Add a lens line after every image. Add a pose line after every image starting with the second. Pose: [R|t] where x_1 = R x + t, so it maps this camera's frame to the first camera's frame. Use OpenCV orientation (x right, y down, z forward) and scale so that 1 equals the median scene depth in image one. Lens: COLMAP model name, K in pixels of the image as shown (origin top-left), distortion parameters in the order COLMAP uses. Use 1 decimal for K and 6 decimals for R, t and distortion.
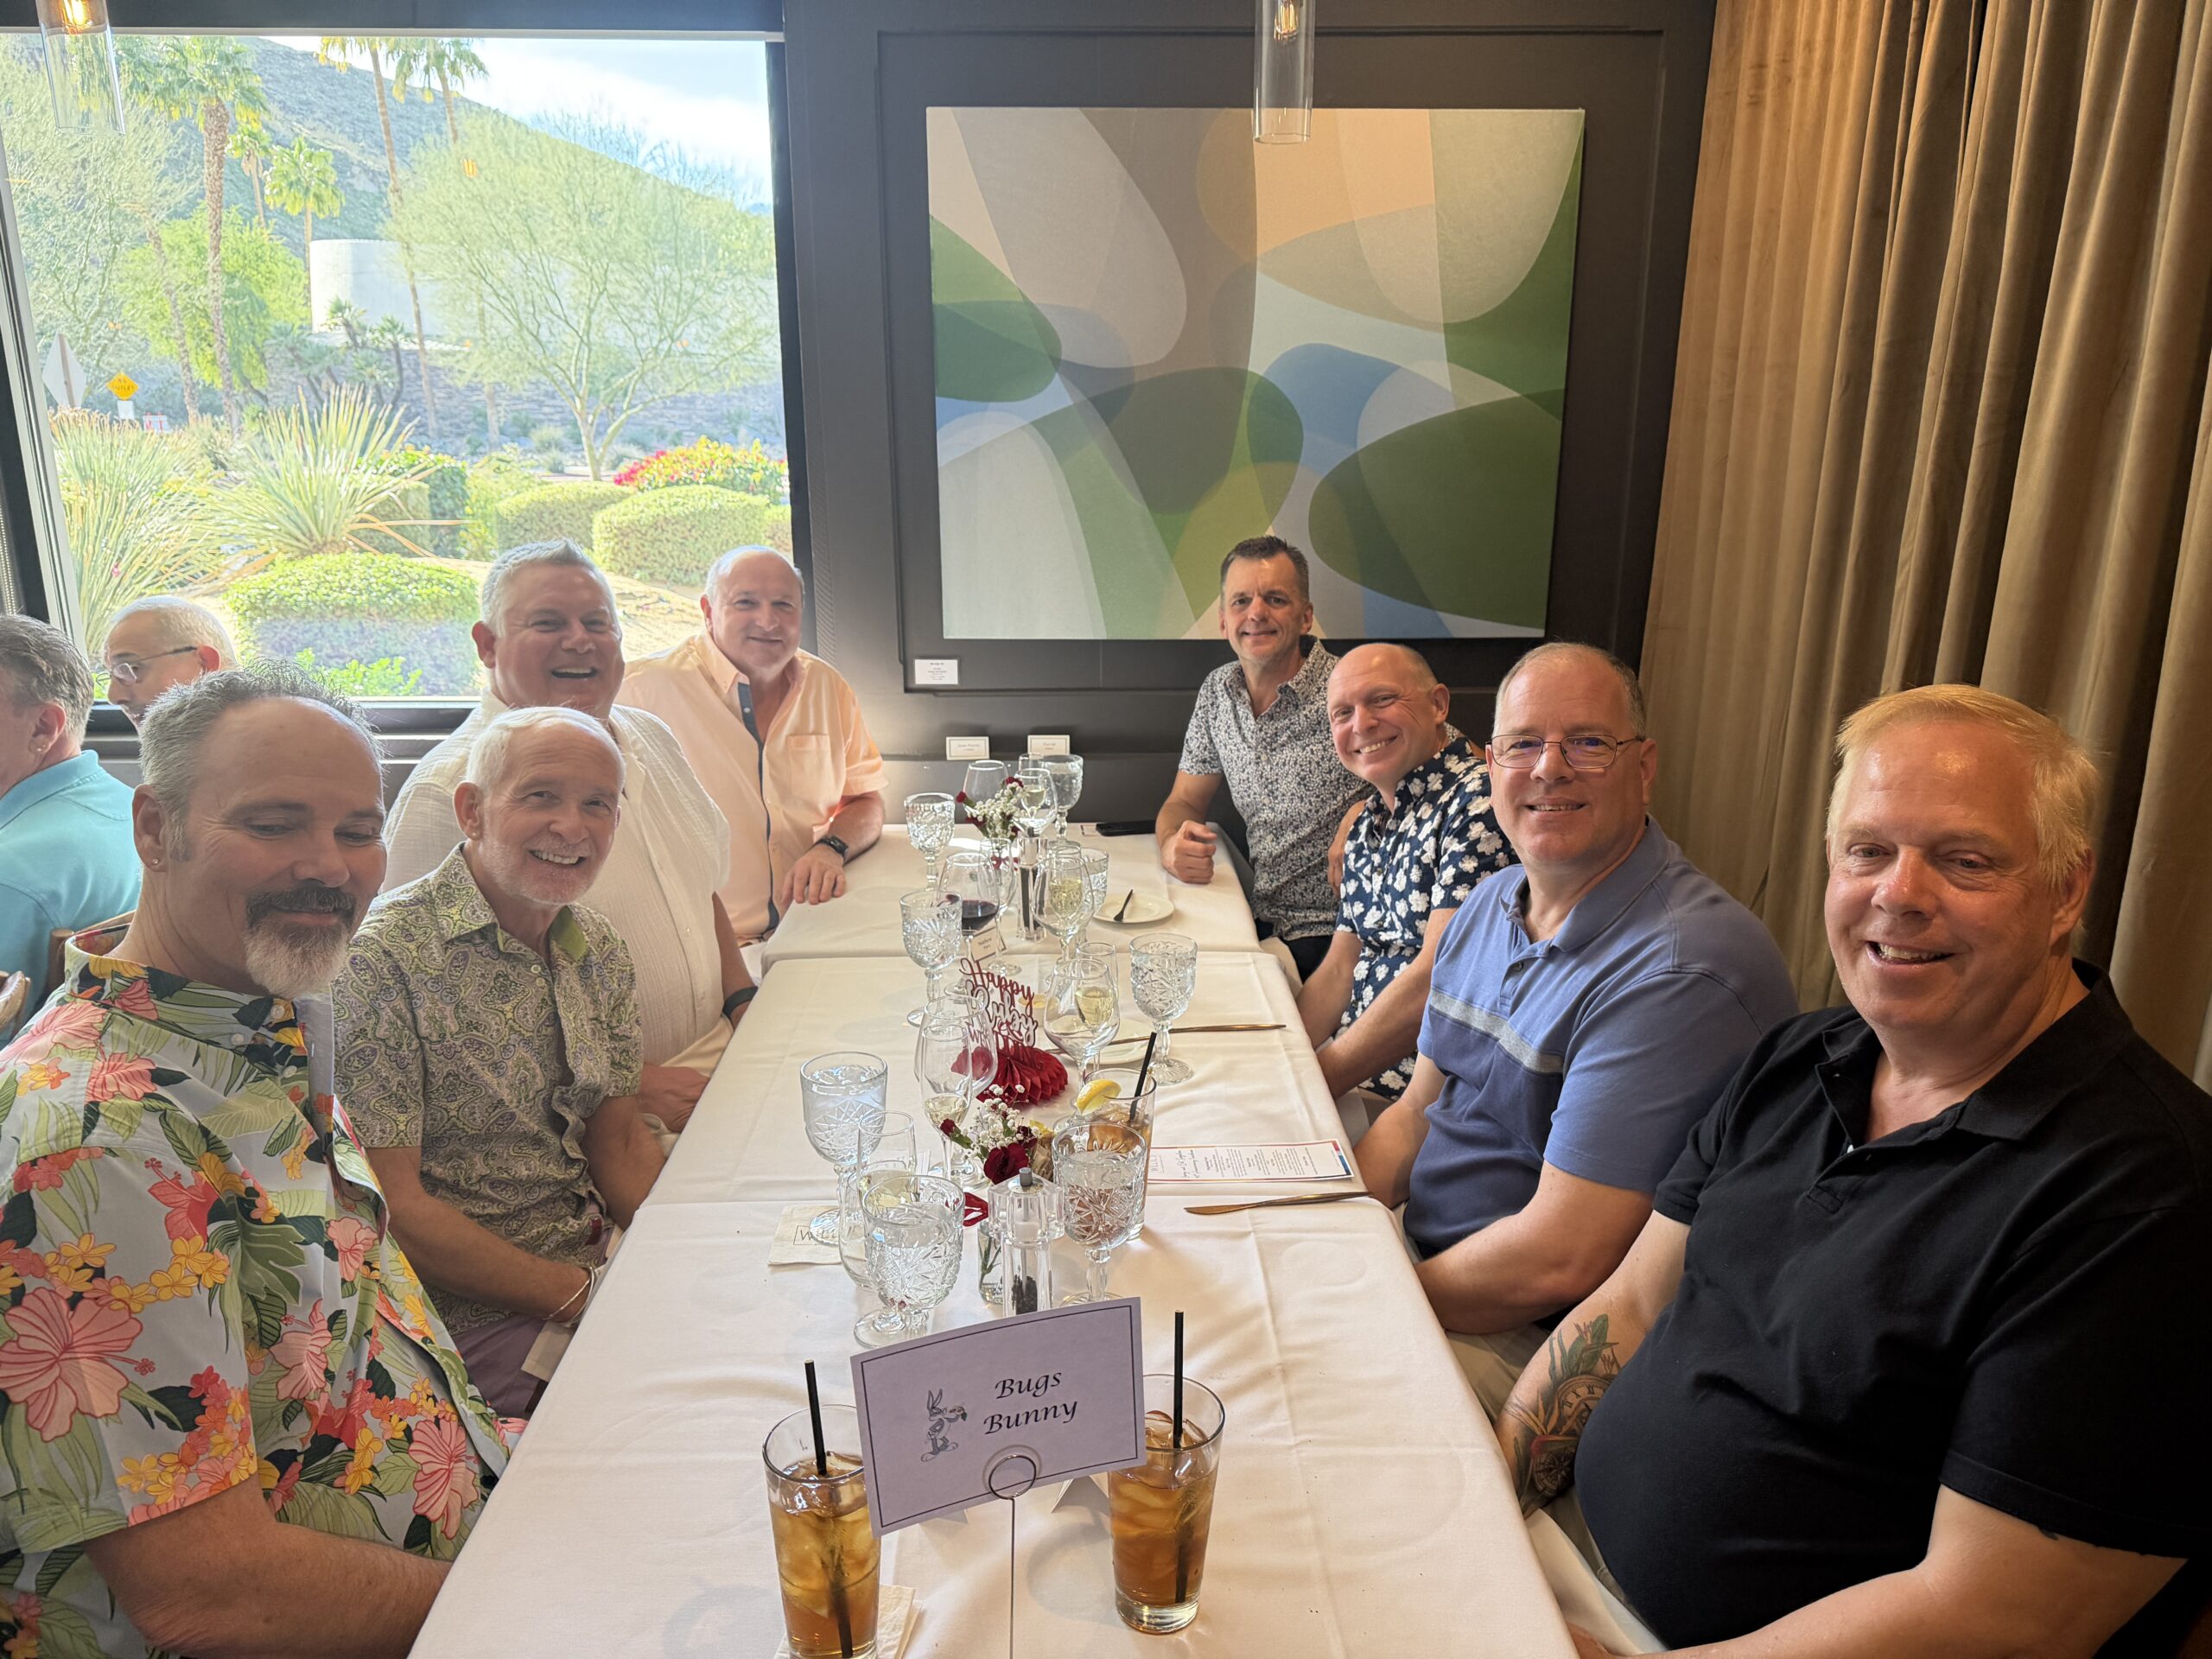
lens RADIAL K [[1552.9, 0, 1096.5], [0, 1552.9, 832.2], [0, 0, 1]] dist [0.009578, -0.014281]
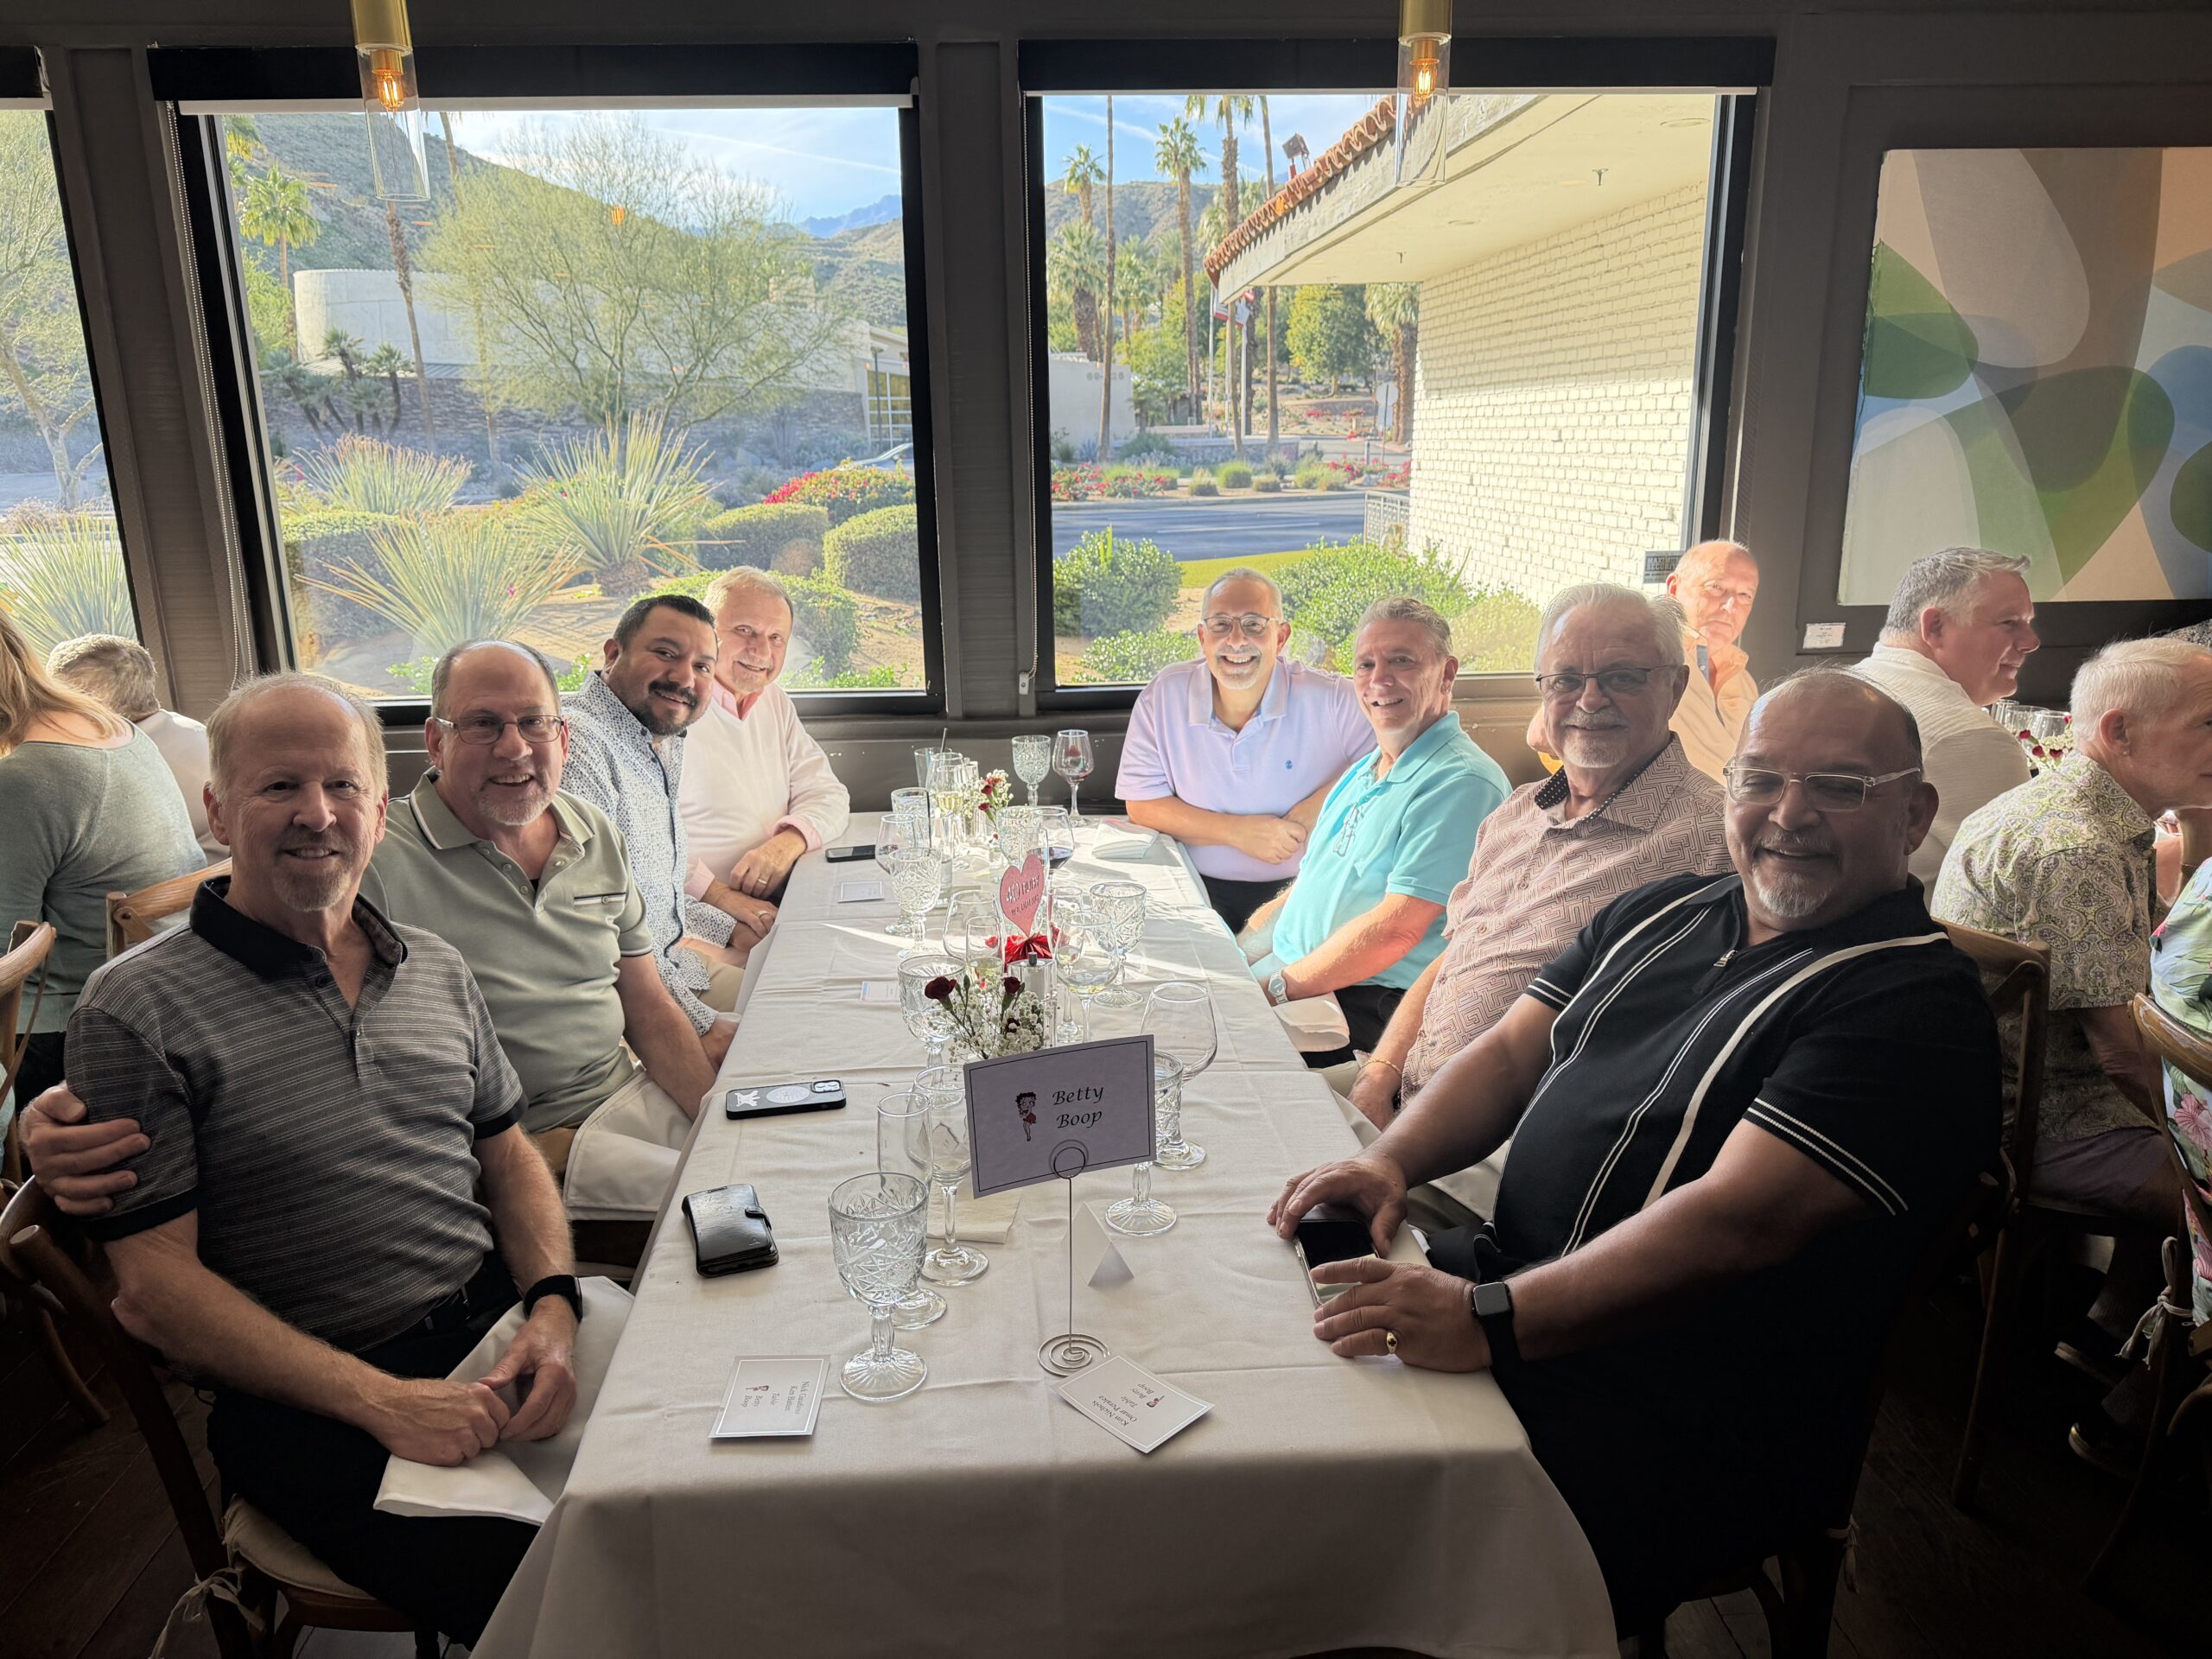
lens RADIAL K [[1552.9, 0, 1100.9], [0, 1552.9, 827.7], [0, 0, 1]] dist [0.009578, -0.014281]
pose [[0.998972, -0.027218, 0.036260, -0.724371], [0.027682, 0.999540, -0.012363, 0.042158], [-0.035907, 0.013354, 0.999266, -0.140040]]
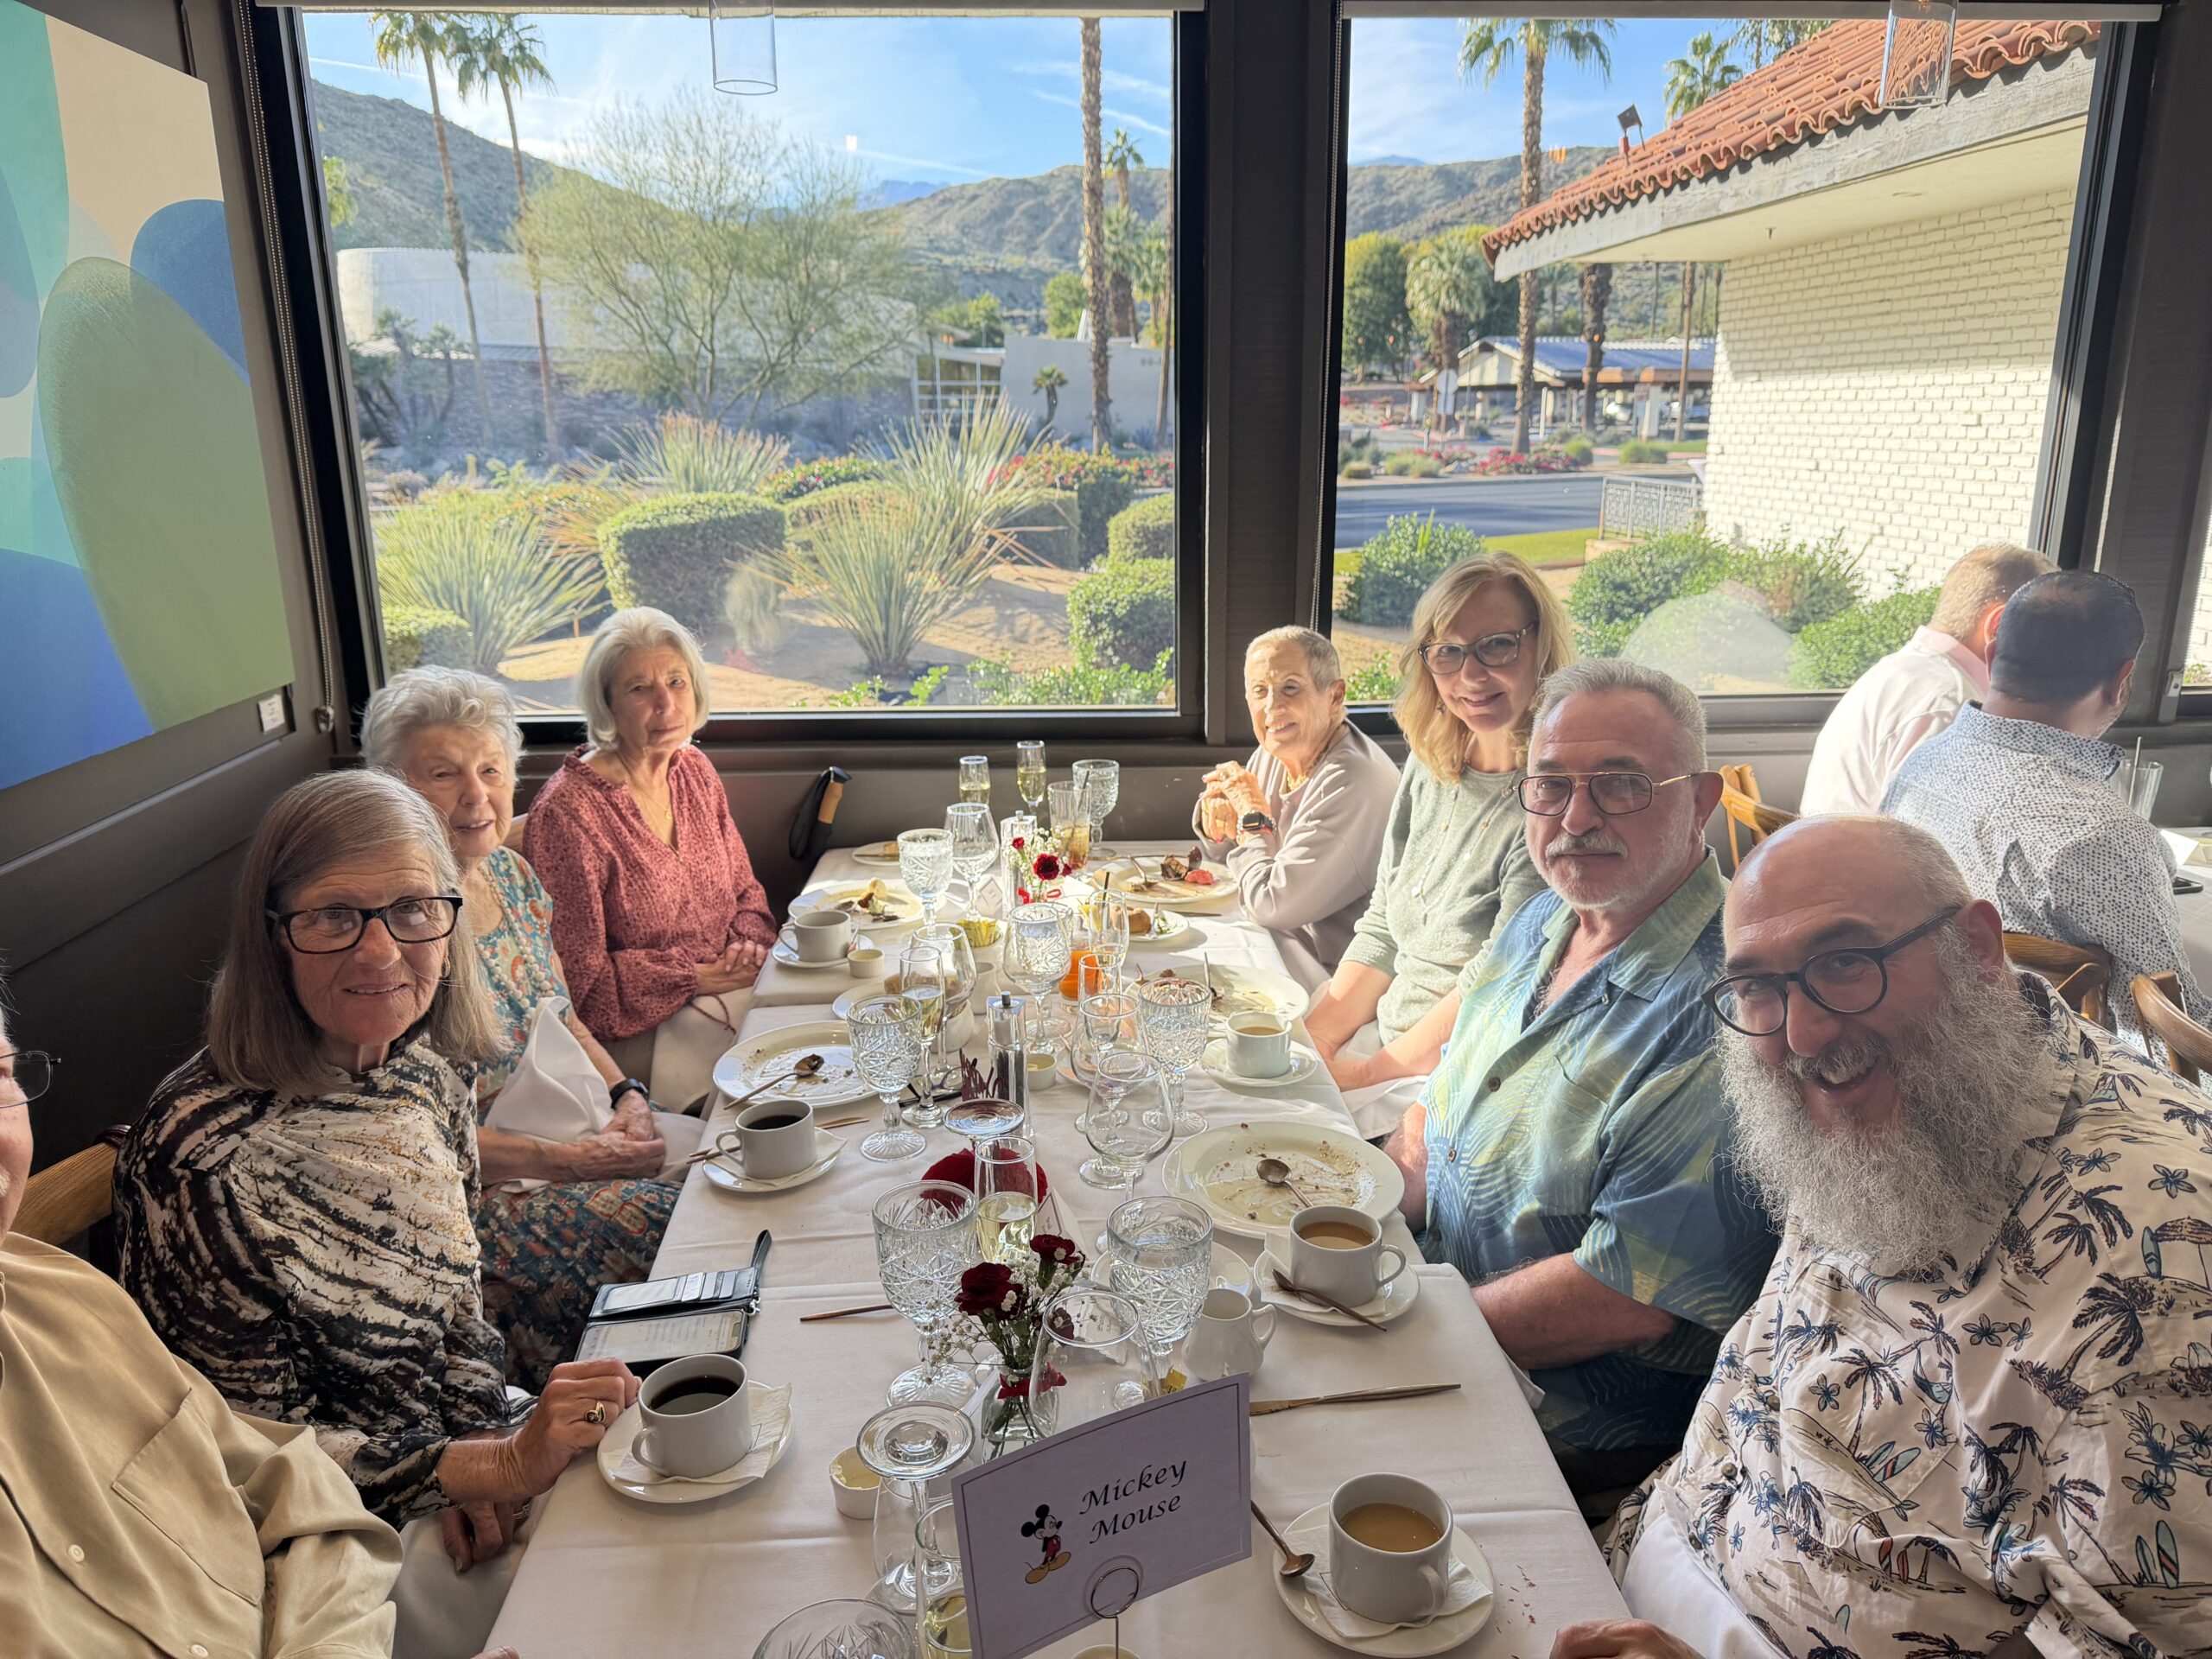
lens RADIAL K [[1552.9, 0, 1113.7], [0, 1552.9, 828.0], [0, 0, 1]] dist [0.009578, -0.014281]
pose [[0.998461, -0.025525, 0.049243, -1.519057], [0.025765, 0.999659, -0.004250, -0.004534], [-0.049118, 0.005512, 0.998778, 0.042275]]
